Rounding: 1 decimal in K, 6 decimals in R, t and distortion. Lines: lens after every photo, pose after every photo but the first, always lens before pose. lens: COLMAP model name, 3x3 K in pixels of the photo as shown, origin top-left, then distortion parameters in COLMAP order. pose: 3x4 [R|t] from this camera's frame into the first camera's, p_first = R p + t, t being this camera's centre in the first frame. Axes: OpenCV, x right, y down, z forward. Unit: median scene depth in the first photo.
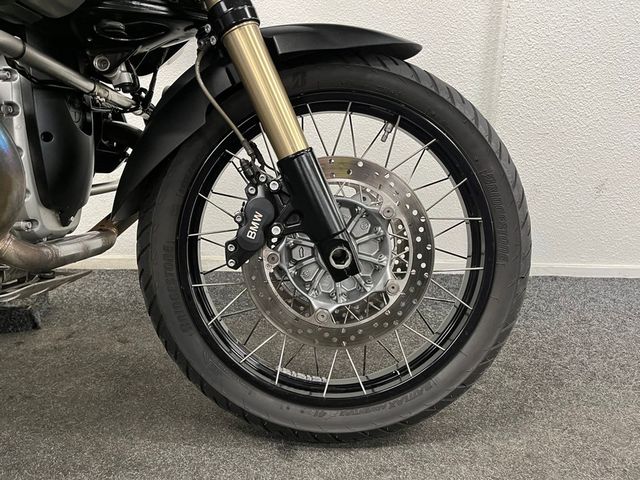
lens RADIAL K [[486.8, 0, 320.0], [0, 486.8, 240.0], [0, 0, 1]] dist [0.065224, -0.068004]
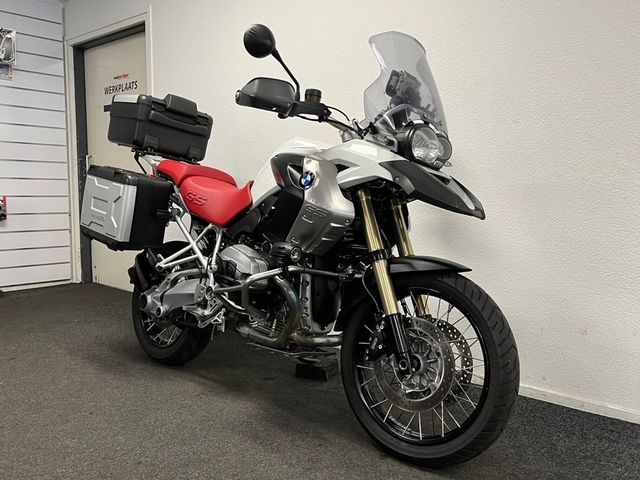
lens RADIAL K [[576.3, 0, 307.5], [0, 576.3, 240.0], [0, 0, 1]] dist [0.062336, 0.001940]
pose [[0.730612, 0.045520, -0.681274, 1.336715], [-0.169204, 0.978723, -0.116064, -0.123472], [0.661496, 0.200072, 0.722769, -1.164941]]
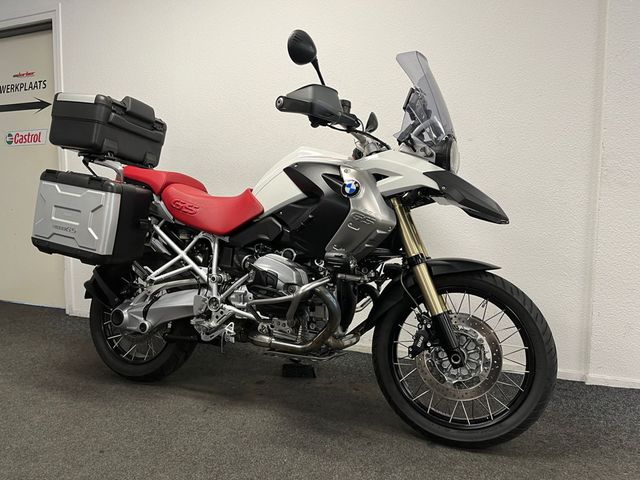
lens RADIAL K [[486.8, 0, 320.0], [0, 486.8, 240.0], [0, 0, 1]] dist [0.065224, -0.068004]
pose [[0.923307, 0.020645, -0.383507, 0.304872], [-0.087087, 0.983798, -0.156705, -0.092575], [0.374059, 0.178085, 0.910146, -1.392690]]
